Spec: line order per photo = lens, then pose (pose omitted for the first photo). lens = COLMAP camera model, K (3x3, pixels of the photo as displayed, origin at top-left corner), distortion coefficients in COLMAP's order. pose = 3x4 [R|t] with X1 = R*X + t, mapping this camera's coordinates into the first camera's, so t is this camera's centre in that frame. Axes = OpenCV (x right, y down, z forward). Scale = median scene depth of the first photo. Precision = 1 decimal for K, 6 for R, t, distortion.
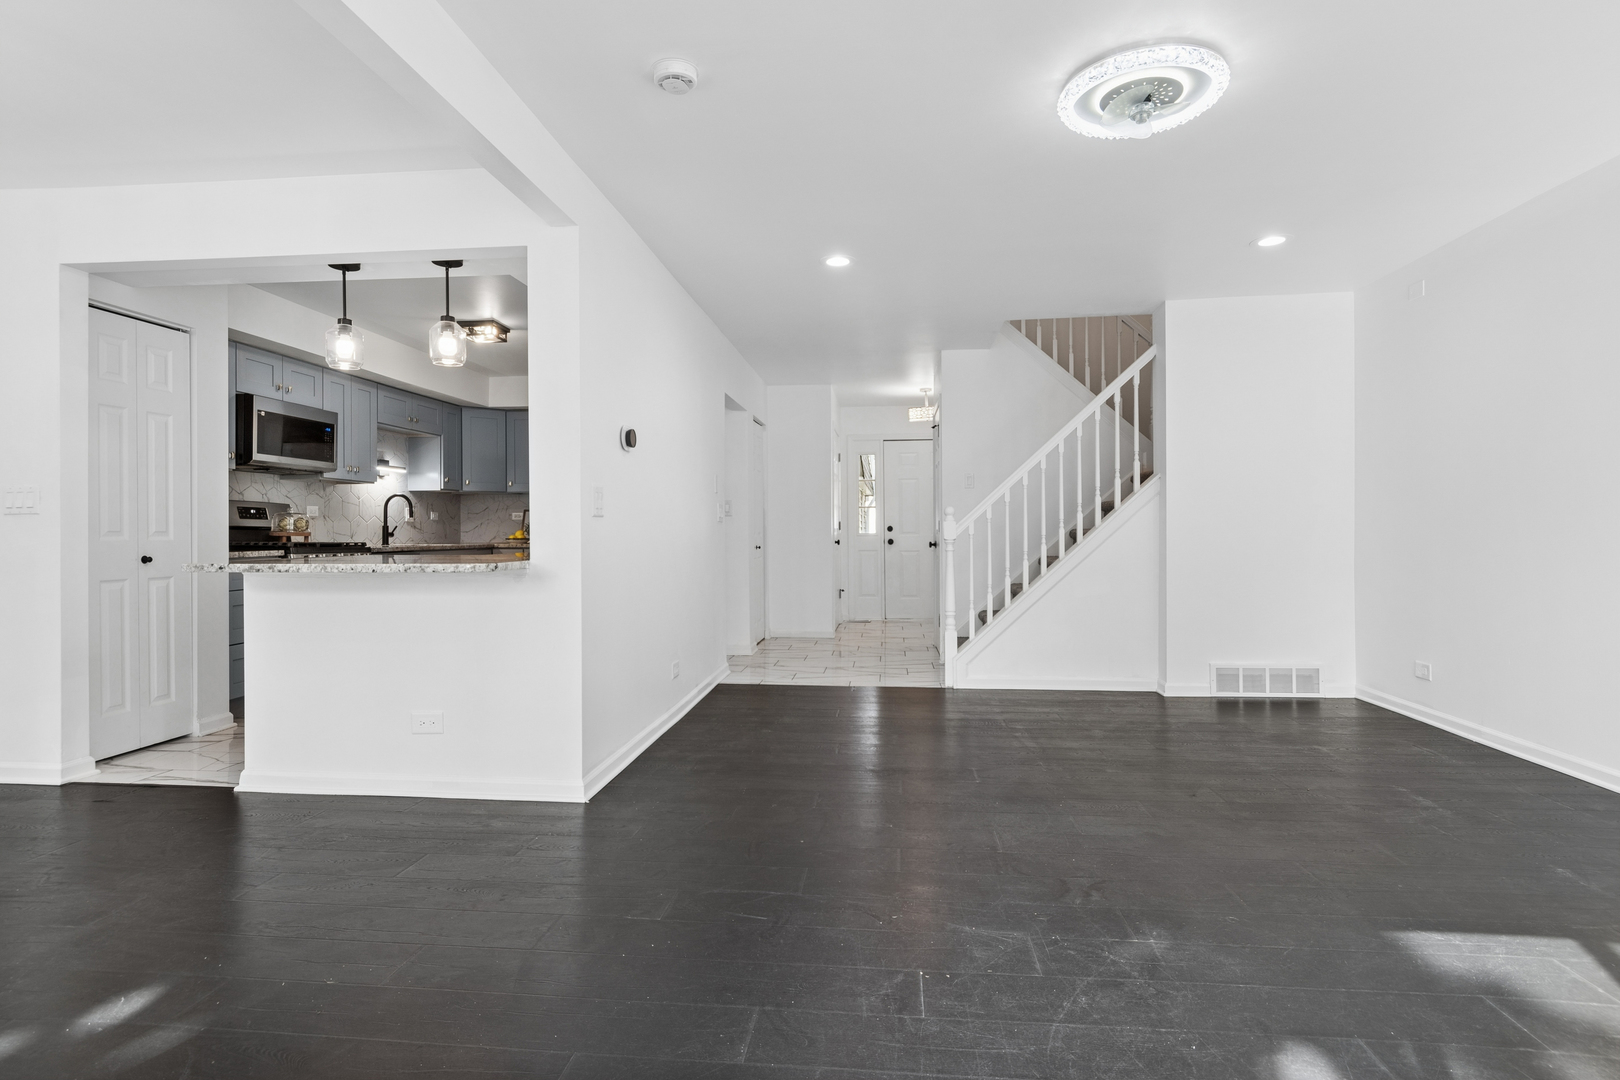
lens RADIAL K [[851.8, 0, 801.0], [0, 851.8, 539.2], [0, 0, 1]] dist [0.000840, -0.000718]
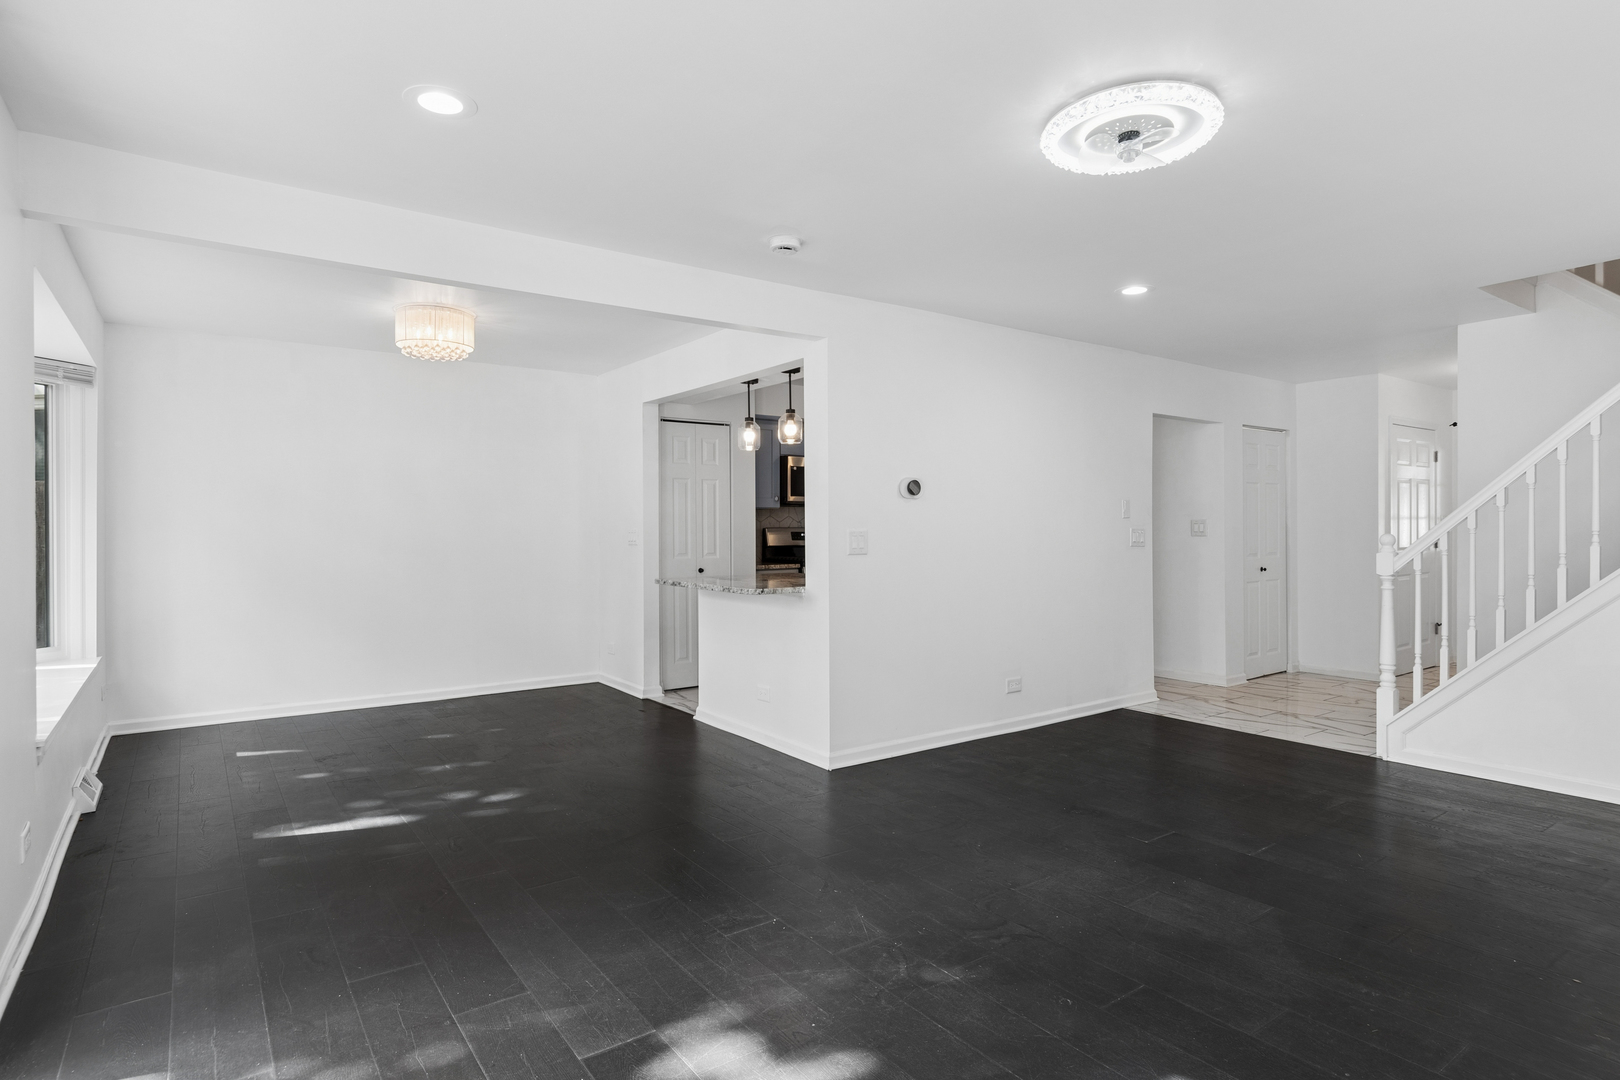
lens RADIAL K [[851.8, 0, 796.7], [0, 851.8, 538.8], [0, 0, 1]] dist [0.000840, -0.000718]
pose [[0.661416, 0.011052, -0.749938, 0.619912], [-0.007421, 0.999939, 0.008191, -0.055291], [0.749983, 0.000147, 0.661458, 0.072168]]
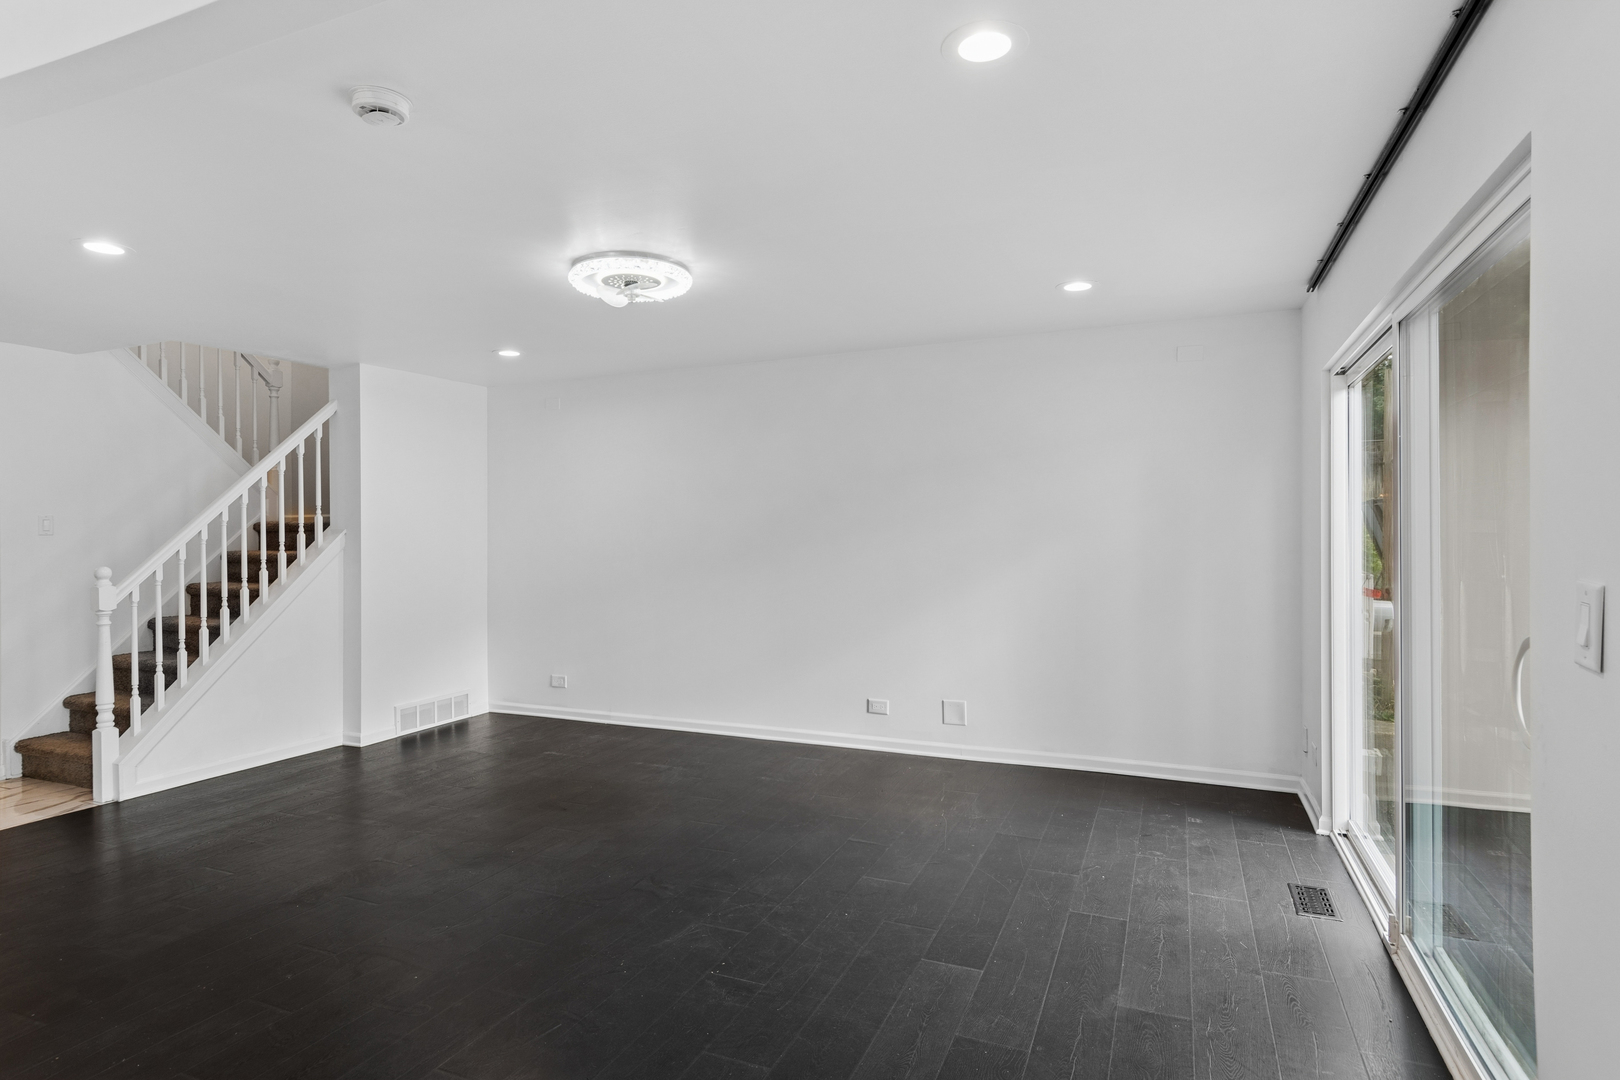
lens RADIAL K [[851.8, 0, 818.8], [0, 851.8, 531.0], [0, 0, 1]] dist [0.000840, -0.000718]
pose [[0.291639, 0.007753, 0.956497, -0.564091], [0.014998, 0.999807, -0.012677, -0.077675], [-0.956411, 0.018043, 0.291466, 0.240318]]
